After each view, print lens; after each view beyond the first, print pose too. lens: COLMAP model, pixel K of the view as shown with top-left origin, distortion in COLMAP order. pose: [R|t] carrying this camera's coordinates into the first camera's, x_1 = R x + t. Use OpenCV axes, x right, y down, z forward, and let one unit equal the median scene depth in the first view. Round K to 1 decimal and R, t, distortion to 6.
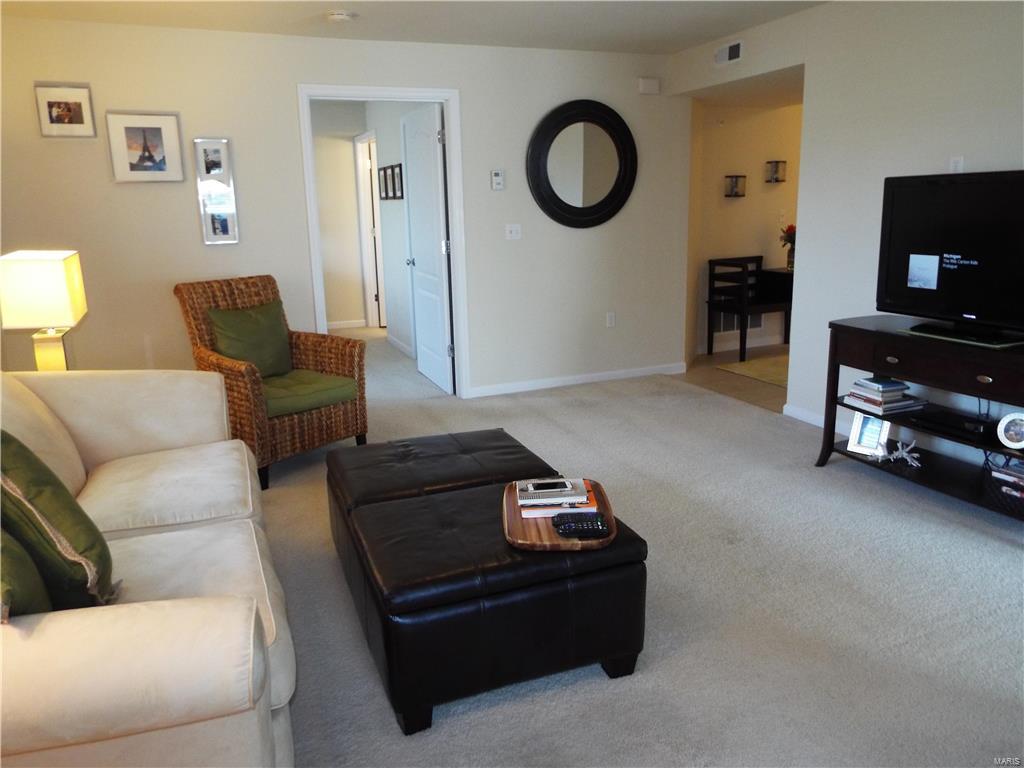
lens RADIAL K [[755.8, 0, 512.0], [0, 755.8, 384.0], [0, 0, 1]] dist [-0.012130, 0.008726]
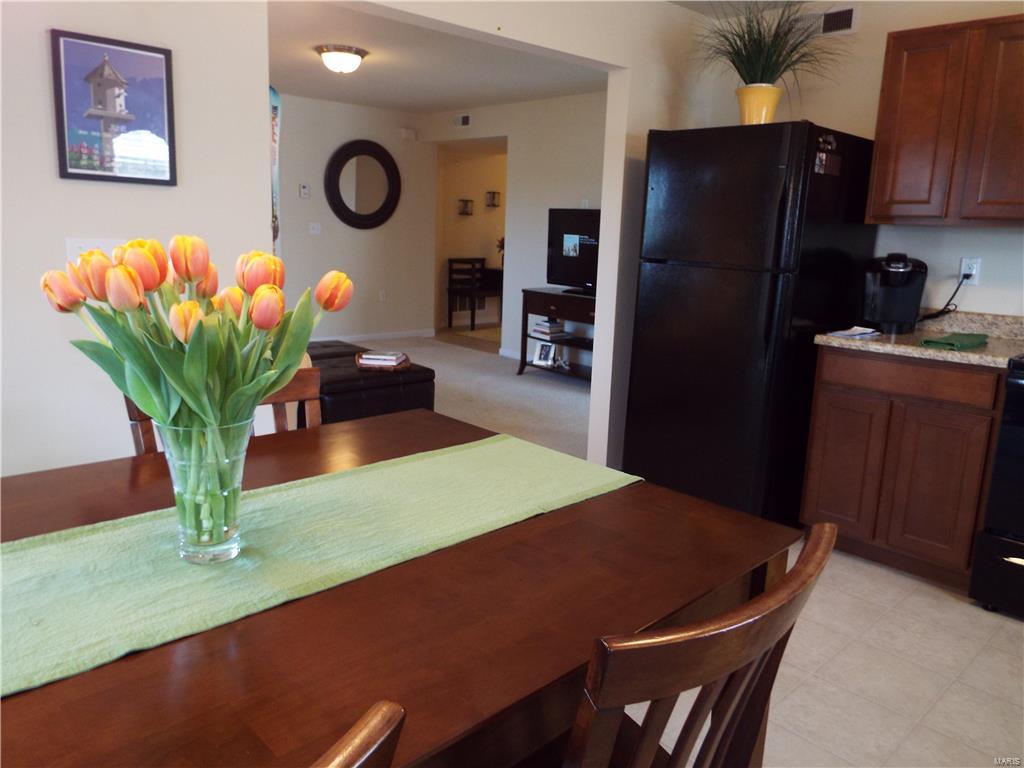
lens RADIAL K [[751.8, 0, 512.0], [0, 751.8, 384.0], [0, 0, 1]] dist [-0.004258, 0.007247]
pose [[0.938285, -0.009320, 0.345737, -0.149284], [0.015671, 0.999756, -0.015579, 0.120725], [-0.345507, 0.020036, 0.938202, -0.453277]]
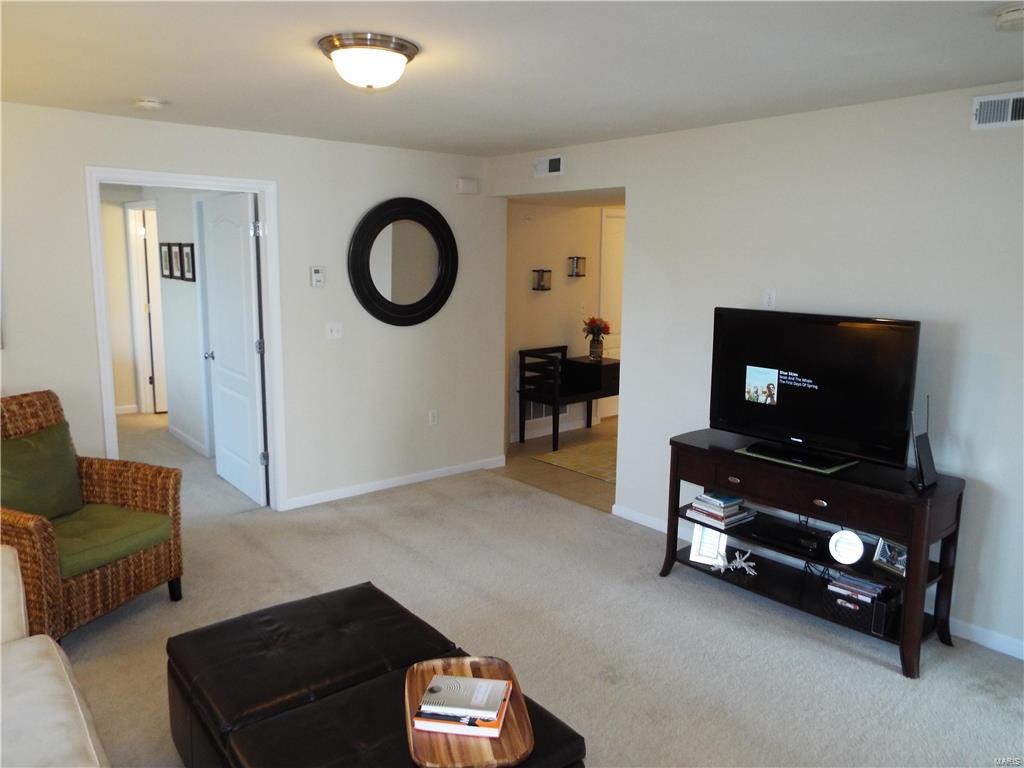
lens RADIAL K [[751.8, 0, 512.0], [0, 751.8, 384.0], [0, 0, 1]] dist [-0.004258, 0.007247]
pose [[0.952207, -0.012450, 0.305200, -0.079322], [0.032356, 0.997659, -0.060252, -0.076239], [-0.303735, 0.067248, 0.950380, 0.050409]]
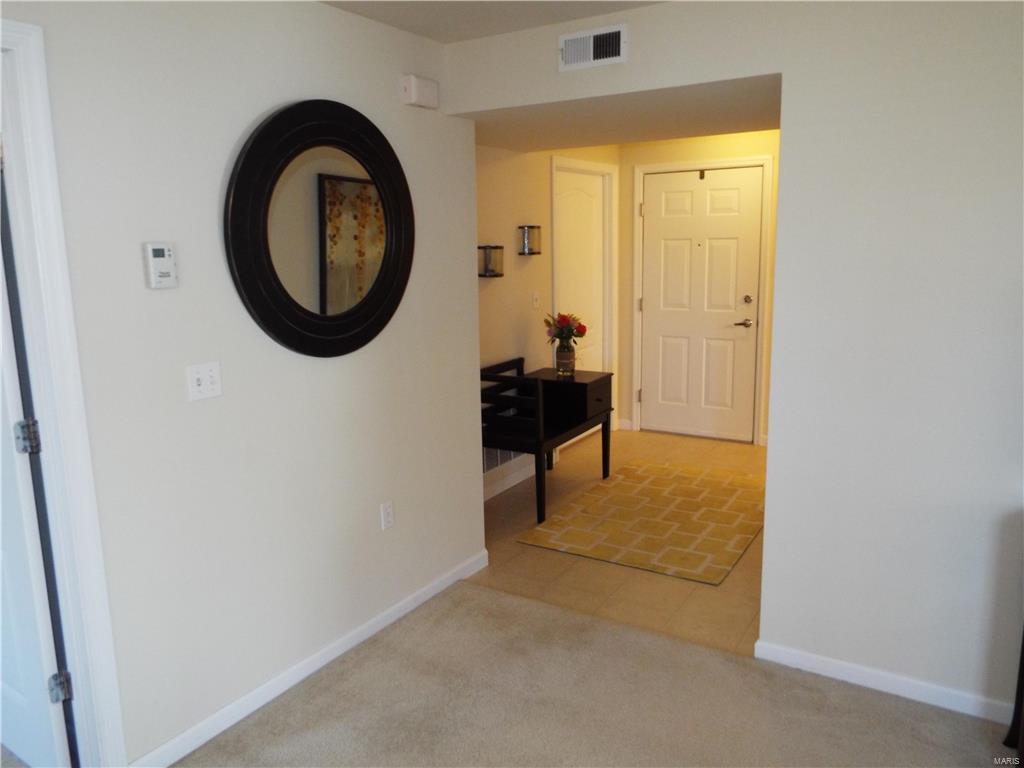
lens RADIAL K [[747.6, 0, 518.2], [0, 747.6, 378.8], [0, 0, 1]] dist [-0.005792, 0.001035]
pose [[0.811067, -0.093282, 0.577467, -0.106483], [0.131182, 0.991064, -0.024155, -0.179930], [-0.570053, 0.095344, 0.816057, 0.582790]]
